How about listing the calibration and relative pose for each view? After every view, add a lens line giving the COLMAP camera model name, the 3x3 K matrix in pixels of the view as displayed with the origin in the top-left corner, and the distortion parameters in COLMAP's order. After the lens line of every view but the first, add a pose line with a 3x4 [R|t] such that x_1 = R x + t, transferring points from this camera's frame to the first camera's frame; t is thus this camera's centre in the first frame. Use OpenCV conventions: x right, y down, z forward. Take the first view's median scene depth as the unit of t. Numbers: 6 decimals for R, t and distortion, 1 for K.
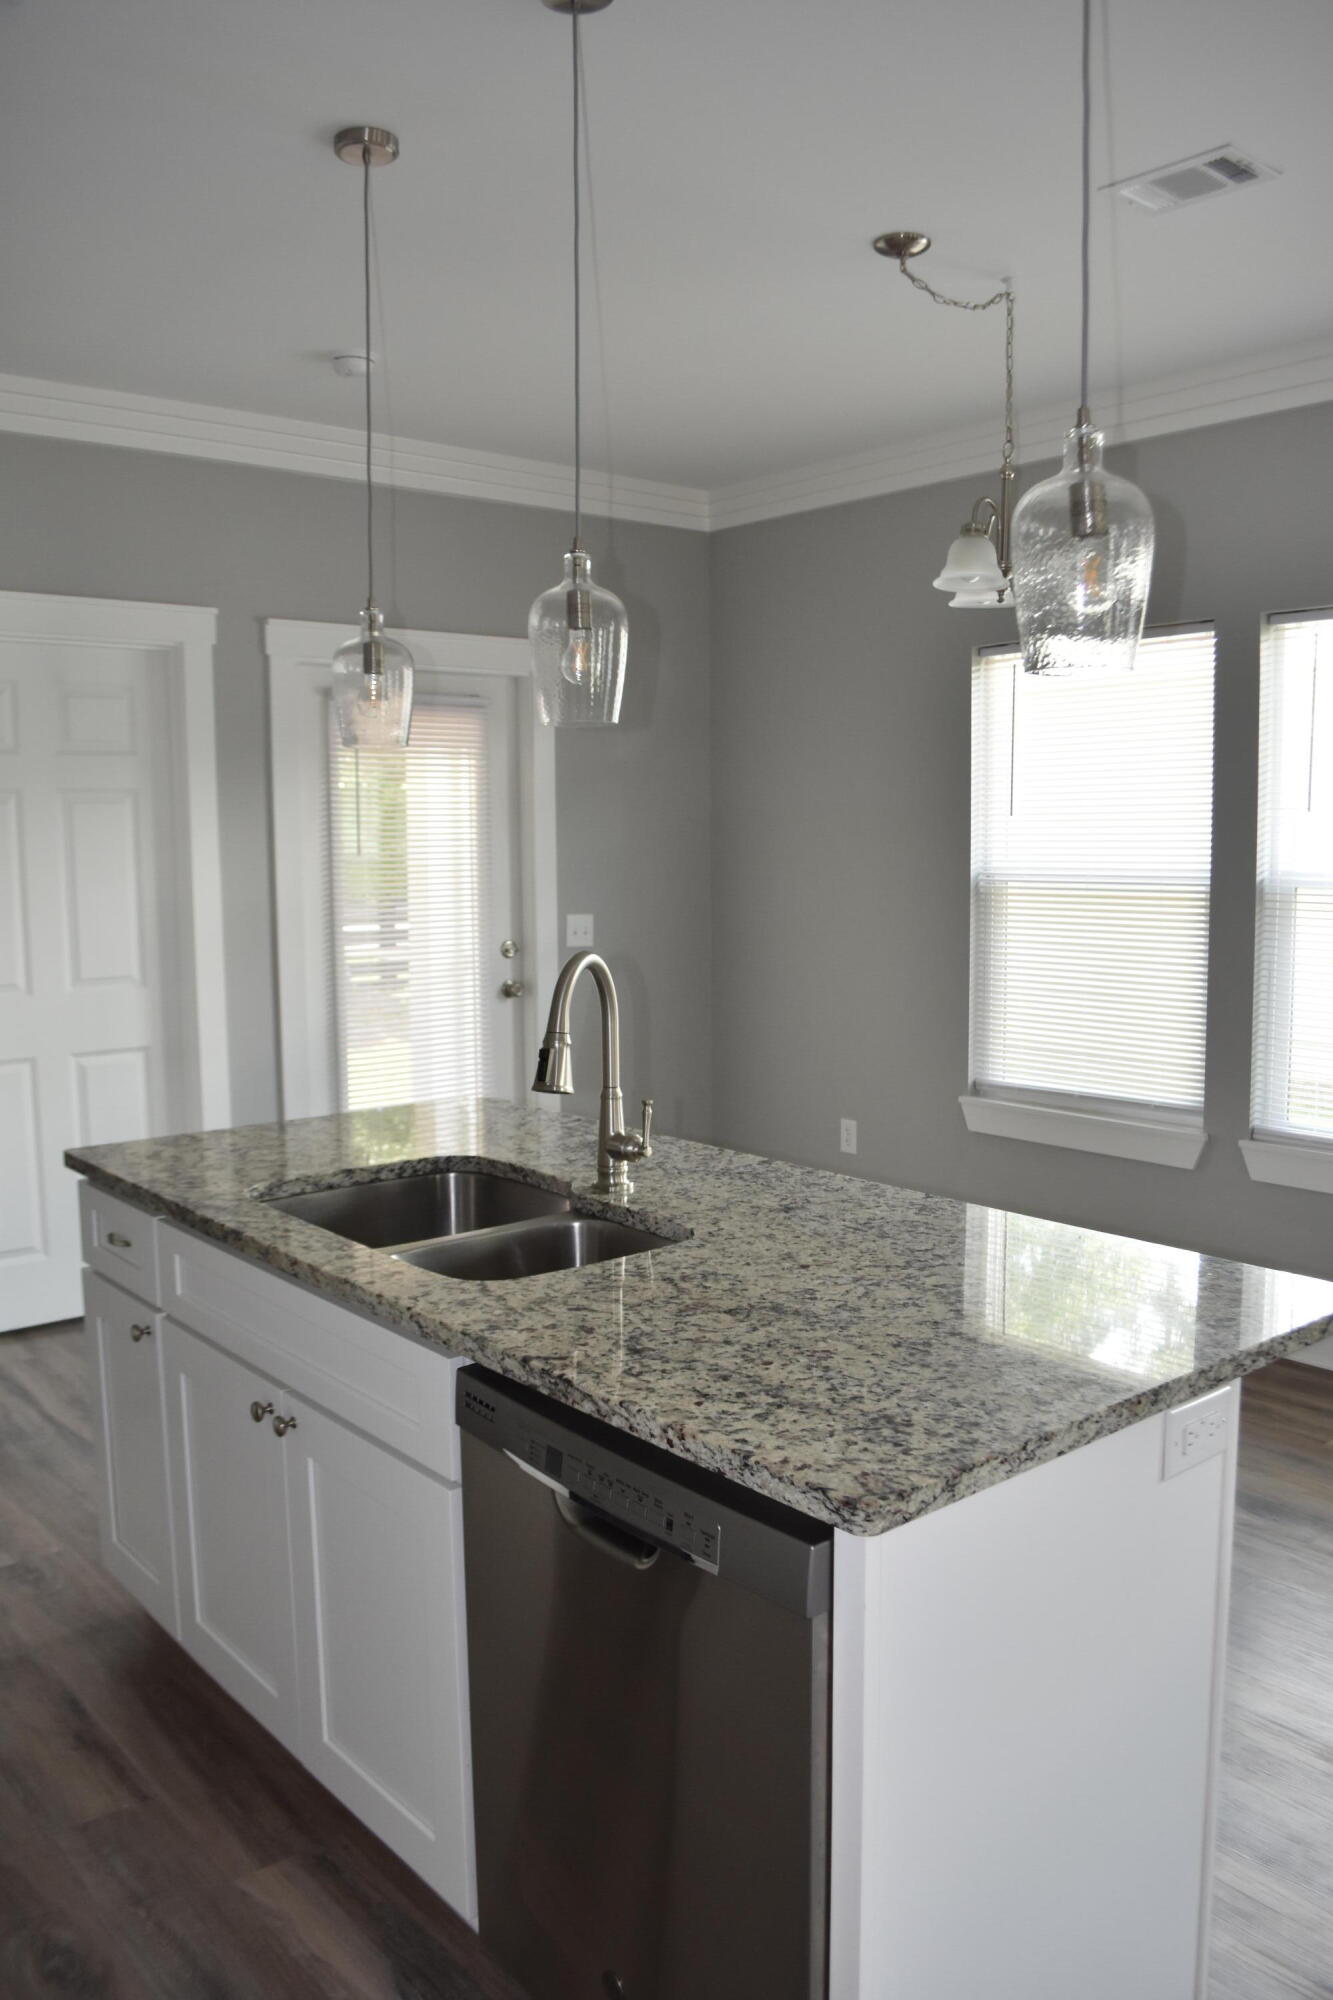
lens RADIAL K [[1551.8, 0, 666.5], [0, 1551.8, 1000.0], [0, 0, 1]] dist [-0.049882, -0.031757]
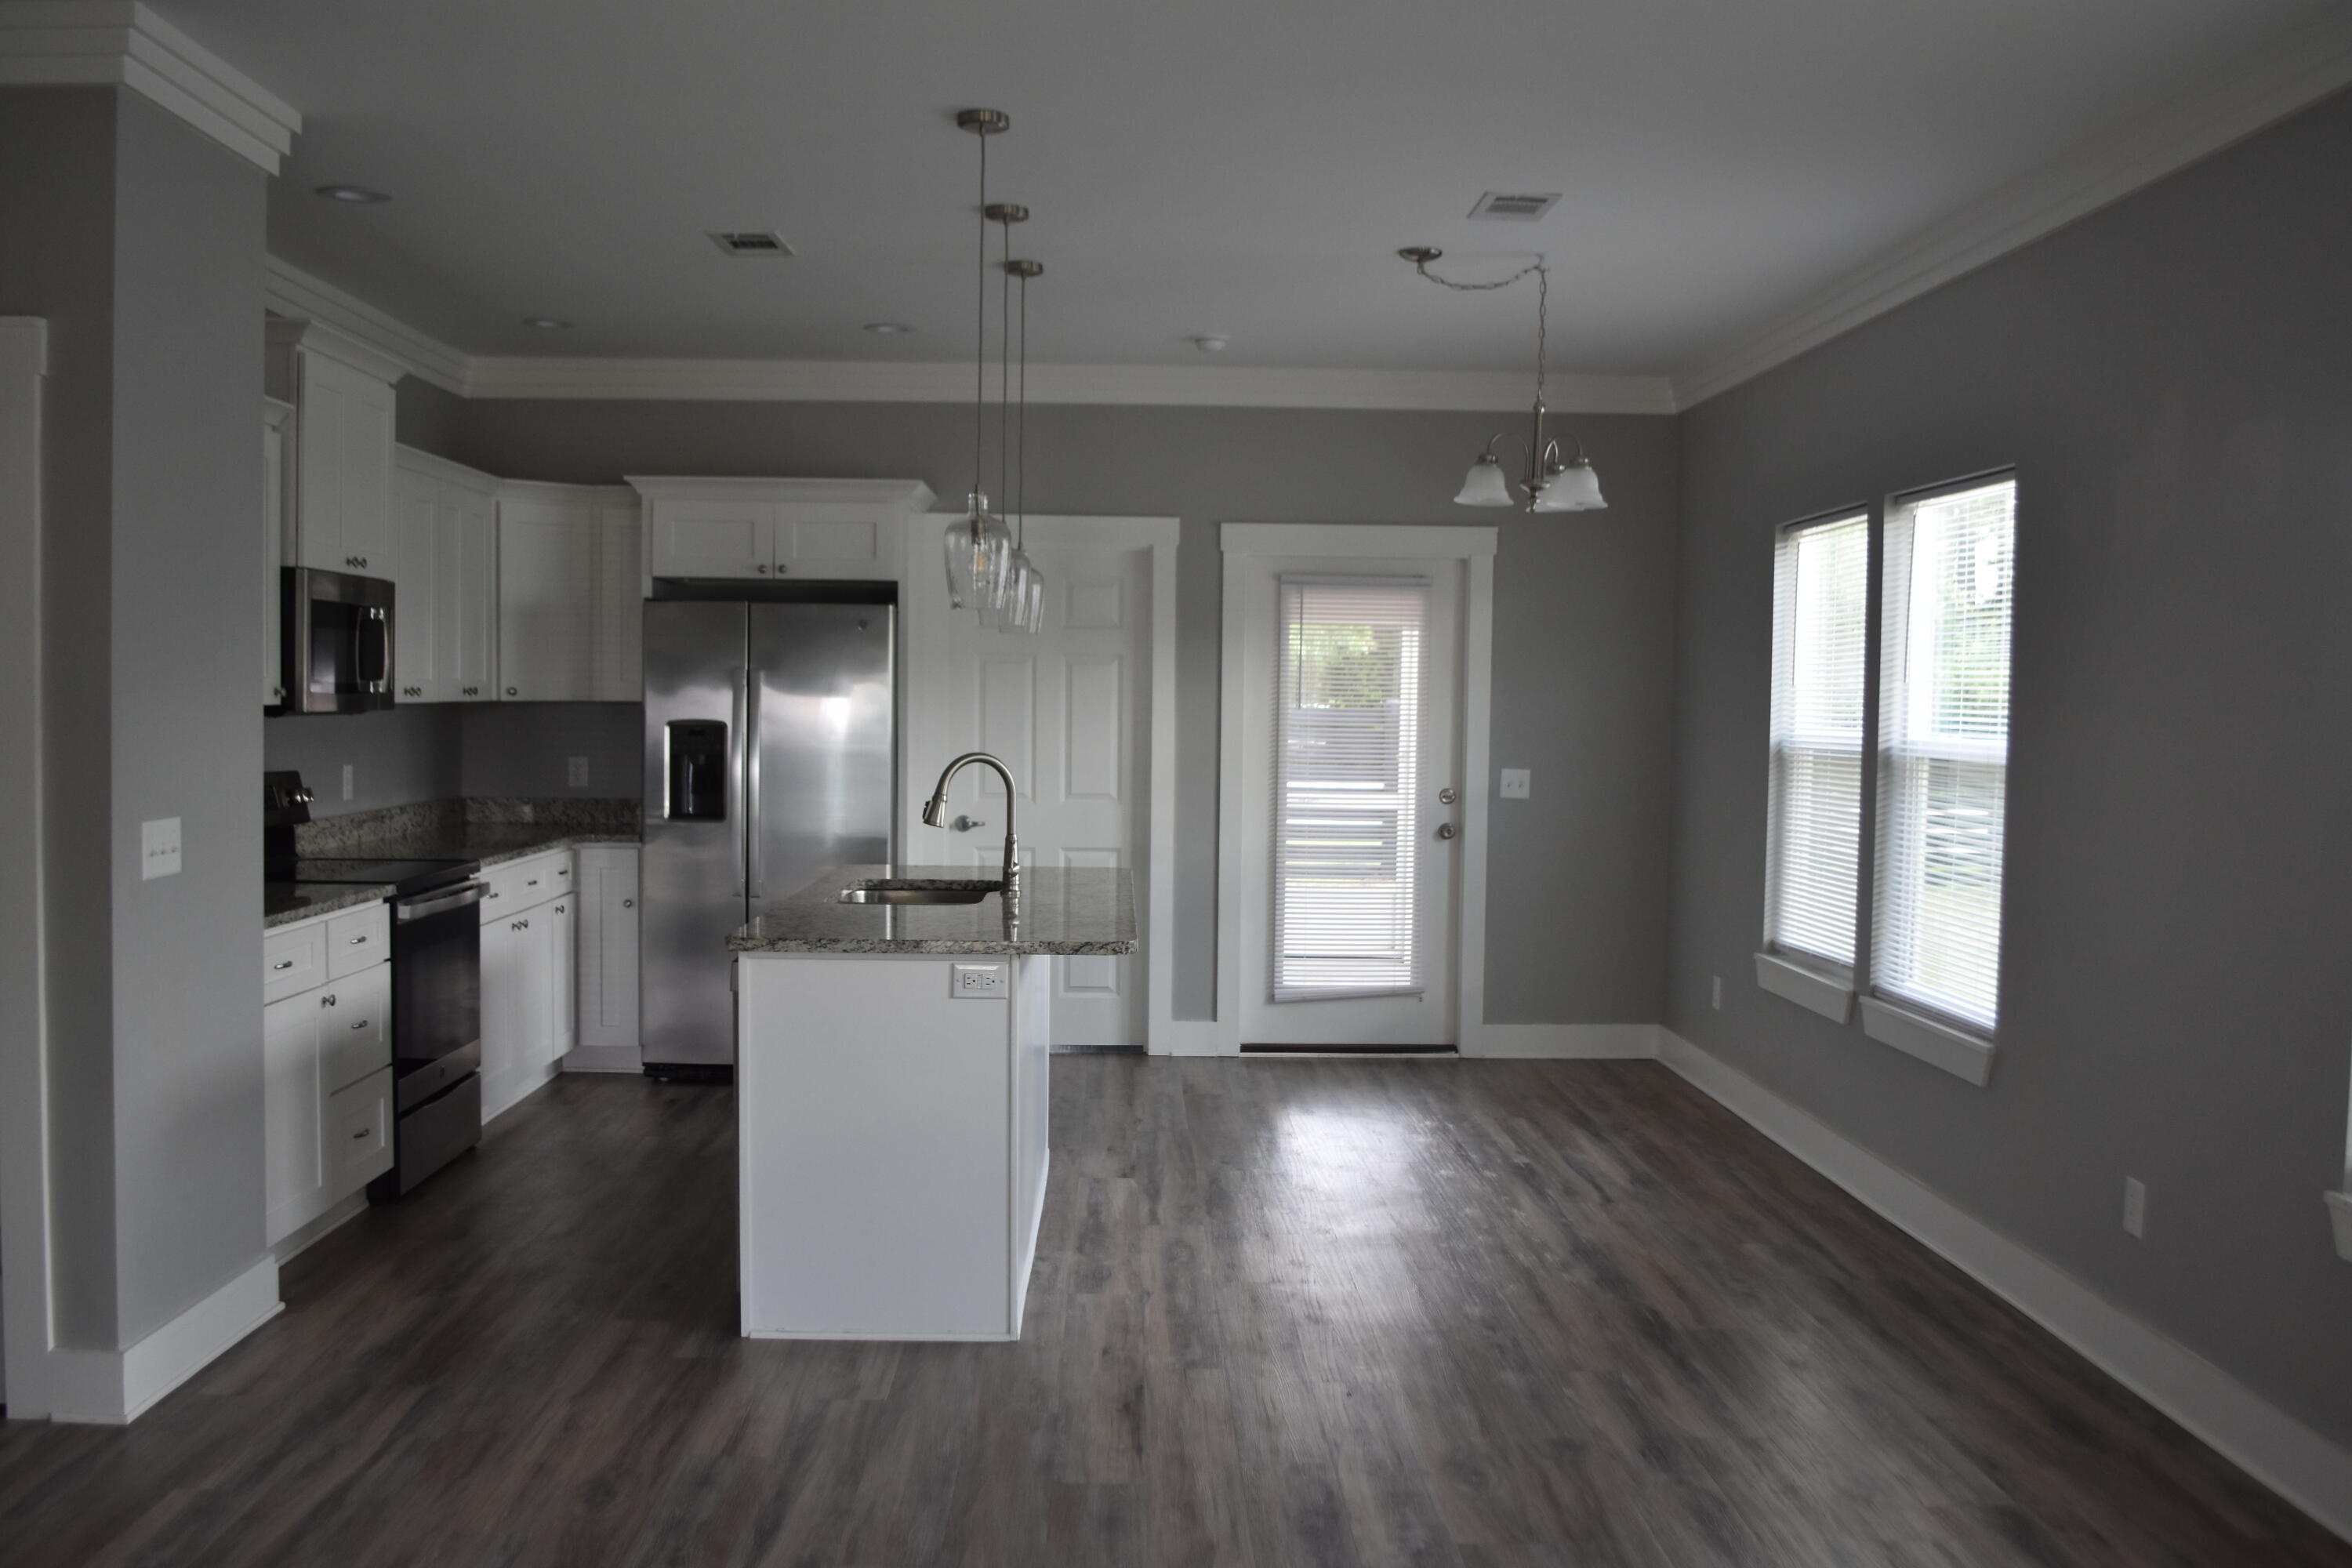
lens RADIAL K [[2056.2, 0, 1176.0], [0, 2056.2, 784.0], [0, 0, 1]] dist [-0.046911, -0.005430]
pose [[0.782064, 0.045336, -0.621546, 0.798096], [-0.087501, 0.995459, -0.037491, 0.037192], [0.617024, 0.083706, 0.782480, -0.351190]]
